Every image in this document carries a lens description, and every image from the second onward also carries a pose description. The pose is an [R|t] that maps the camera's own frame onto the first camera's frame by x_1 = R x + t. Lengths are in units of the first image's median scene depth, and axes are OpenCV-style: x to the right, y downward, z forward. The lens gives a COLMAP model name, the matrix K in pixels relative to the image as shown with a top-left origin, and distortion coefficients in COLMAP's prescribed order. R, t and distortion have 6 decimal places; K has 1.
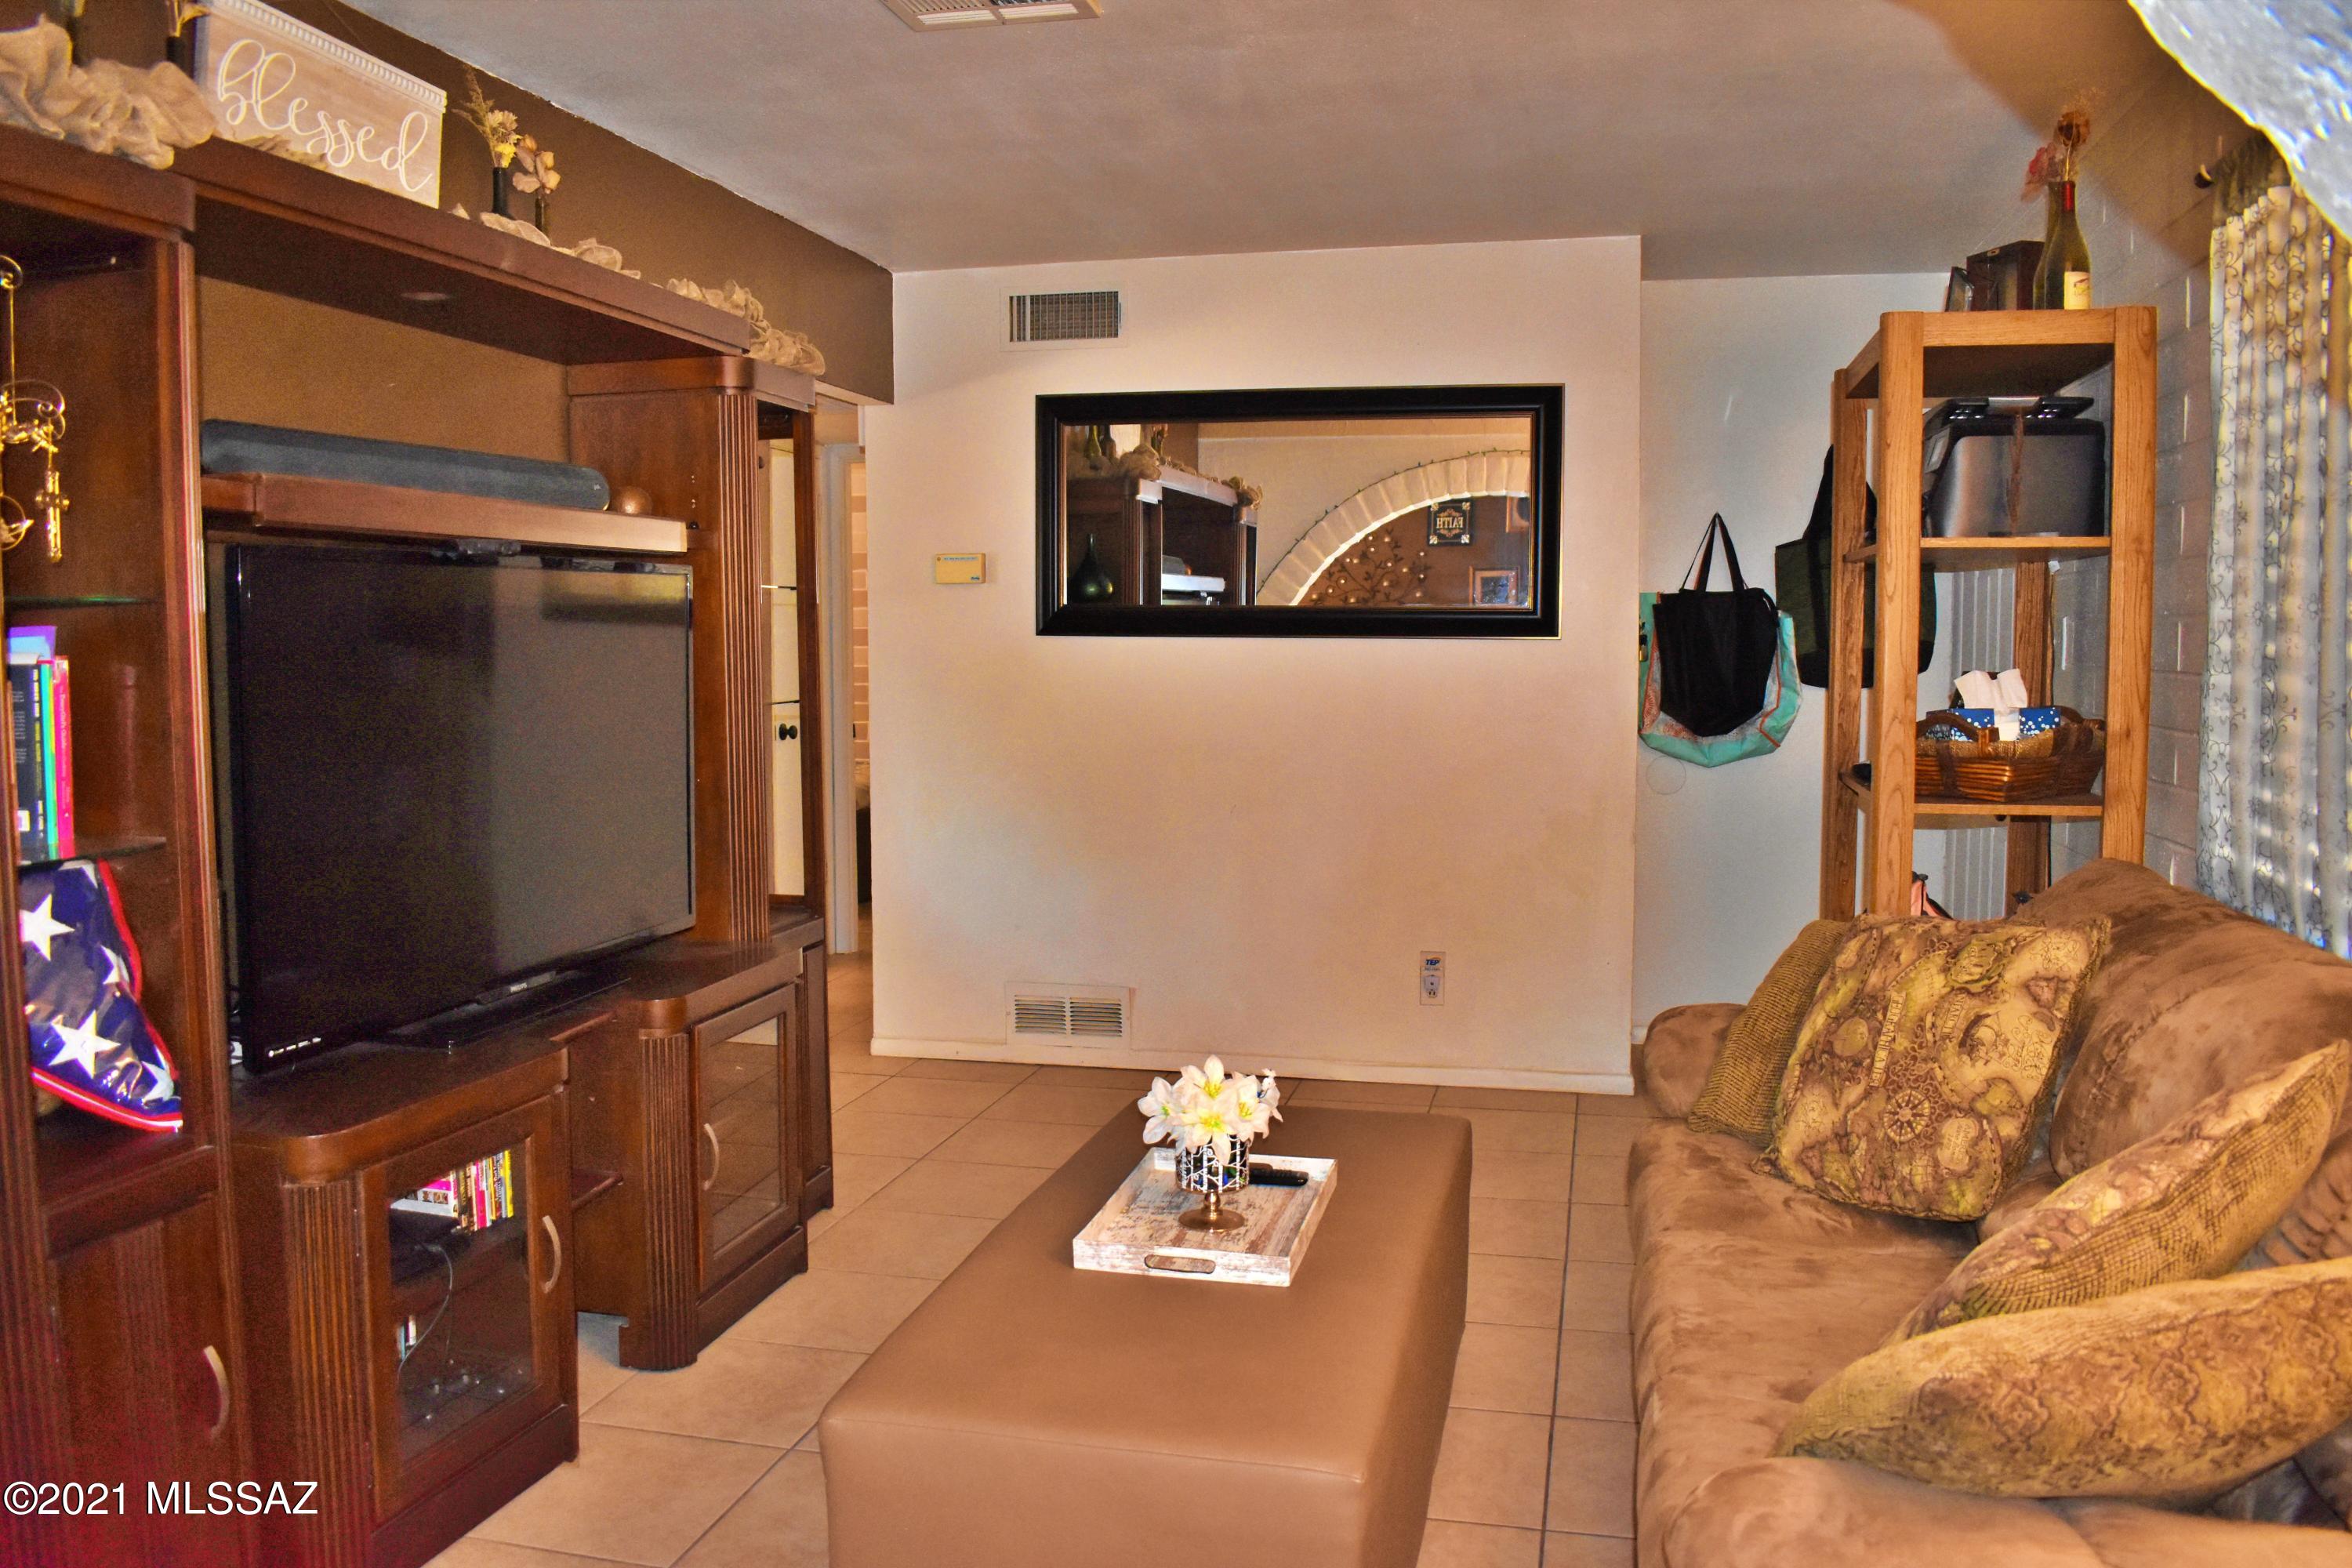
lens RADIAL K [[1821.0, 0, 1169.9], [0, 1821.0, 777.6], [0, 0, 1]] dist [-0.098148, 0.016833]
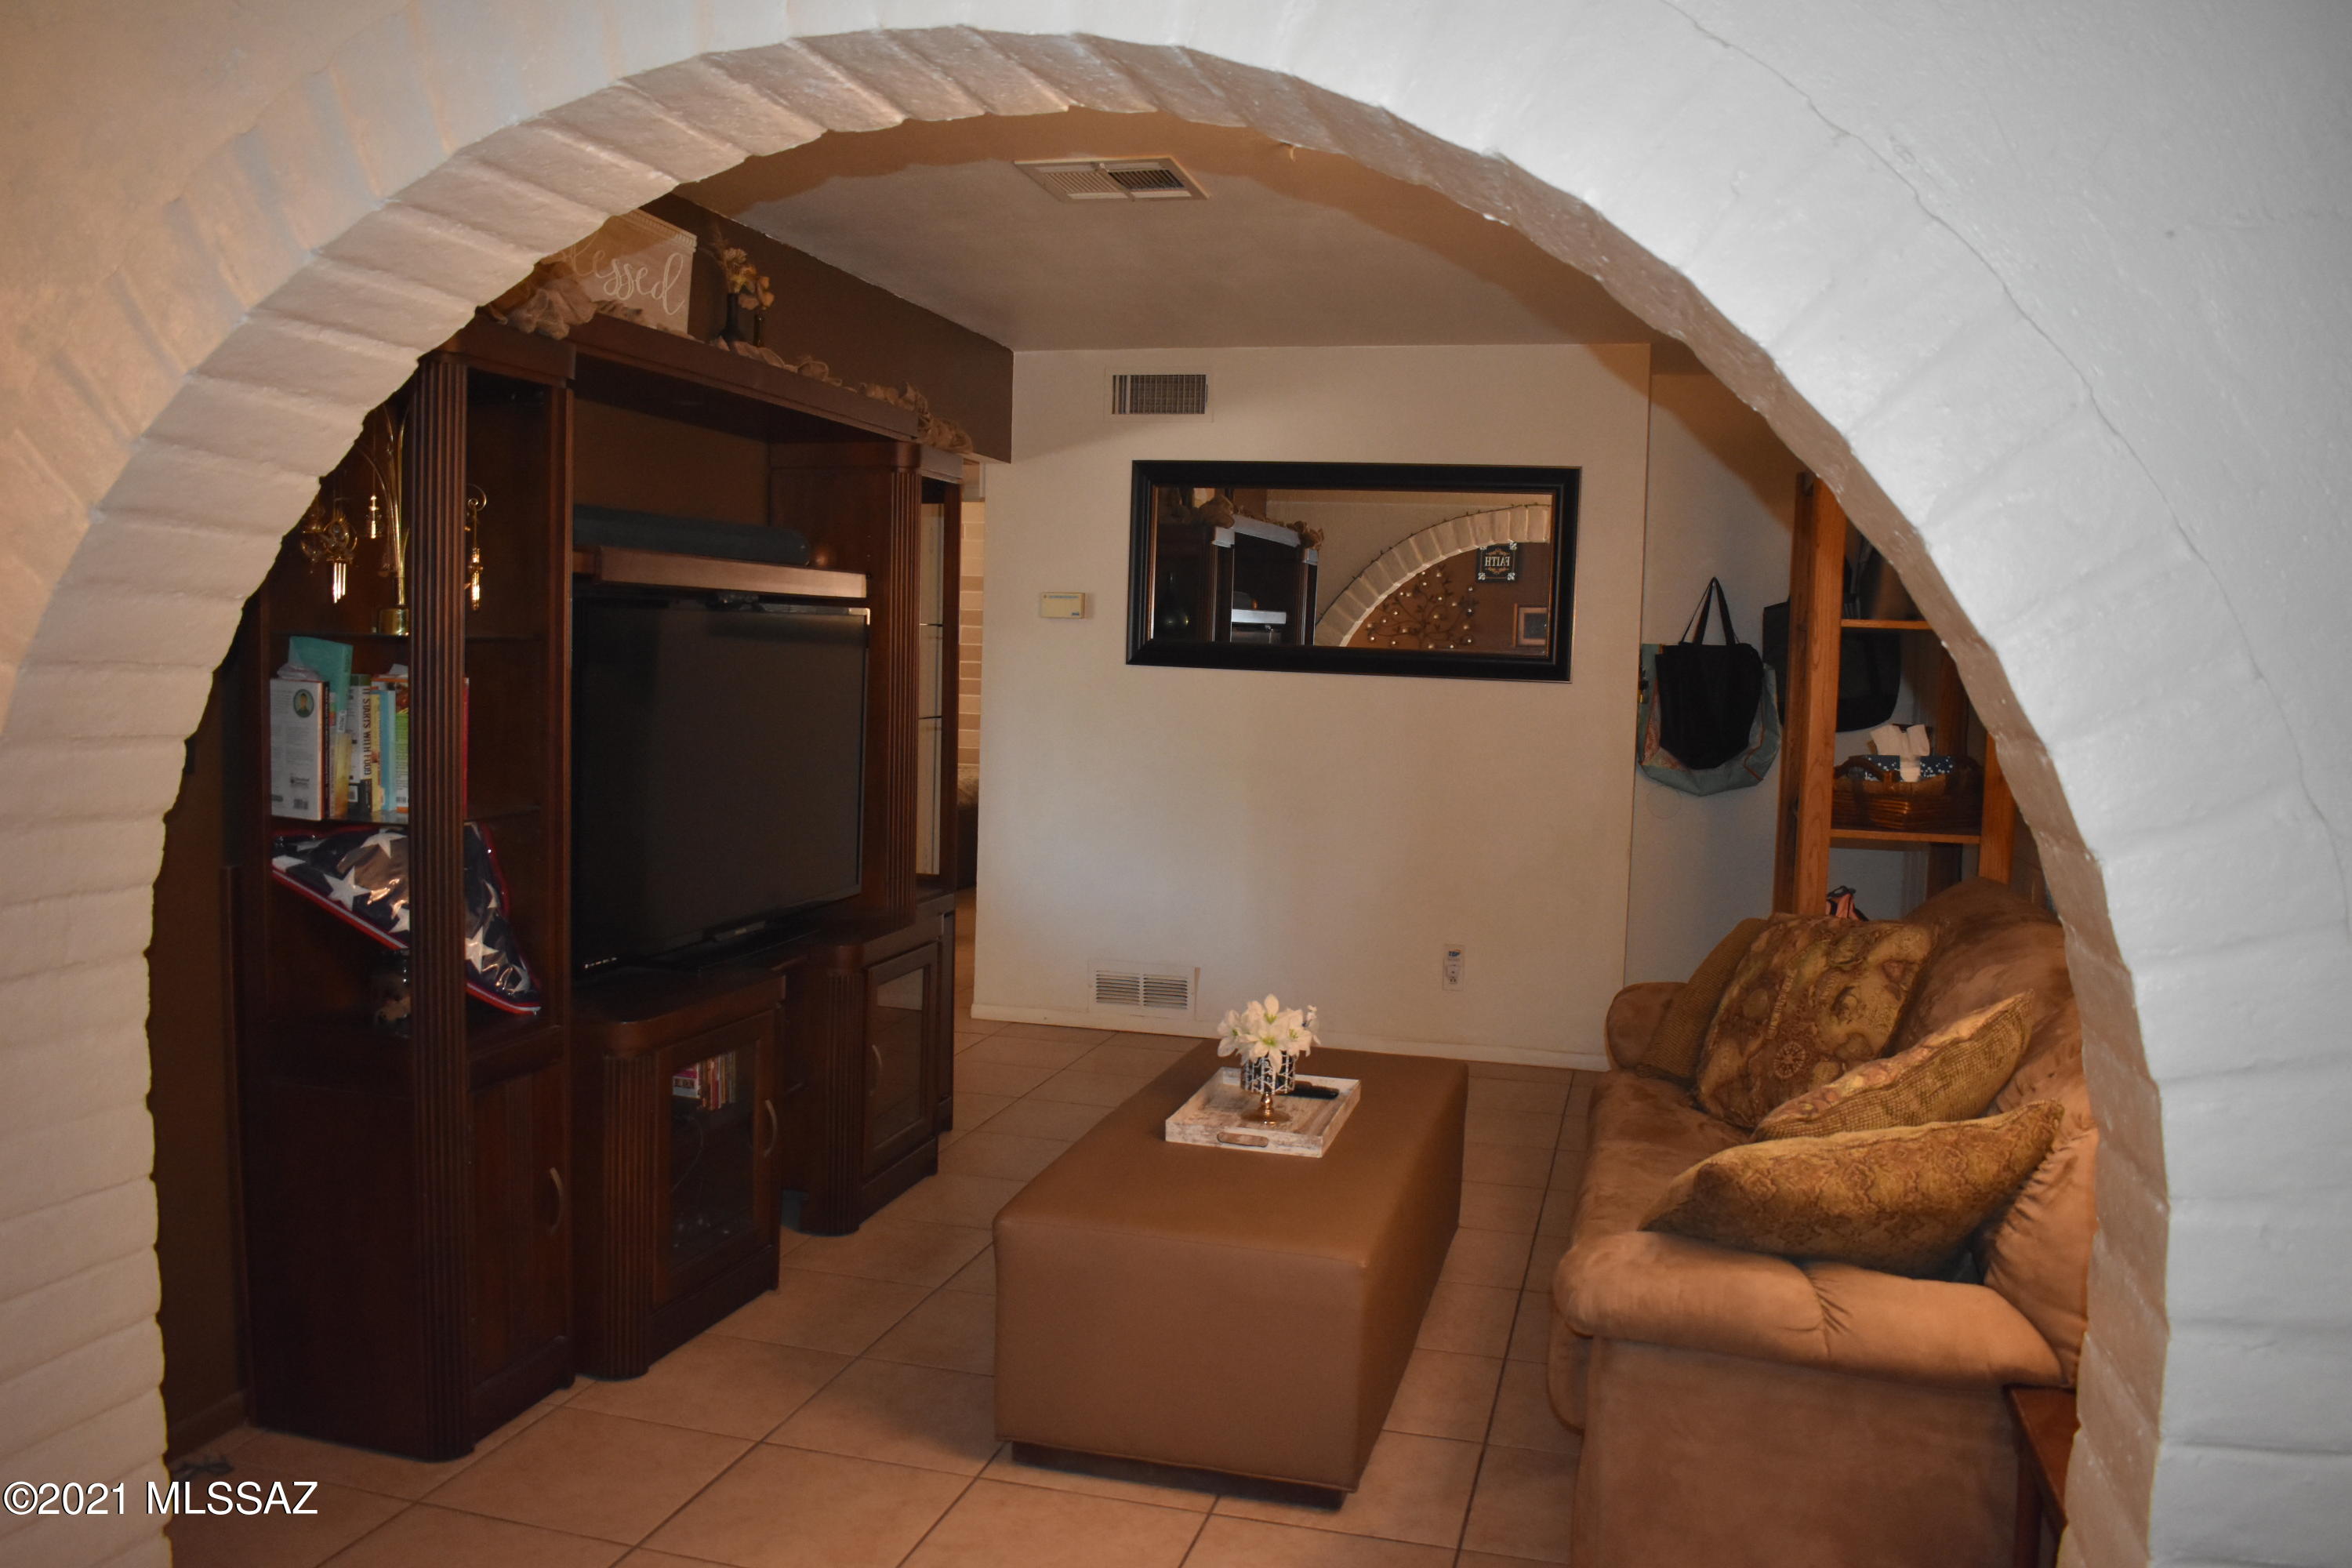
lens RADIAL K [[1821.0, 0, 1180.5], [0, 1821.0, 781.7], [0, 0, 1]] dist [-0.098148, 0.016833]
pose [[0.999150, 0.034032, -0.023267, -0.014458], [-0.034144, 0.999407, -0.004399, 0.002335], [0.023104, 0.005189, 0.999720, -0.292725]]
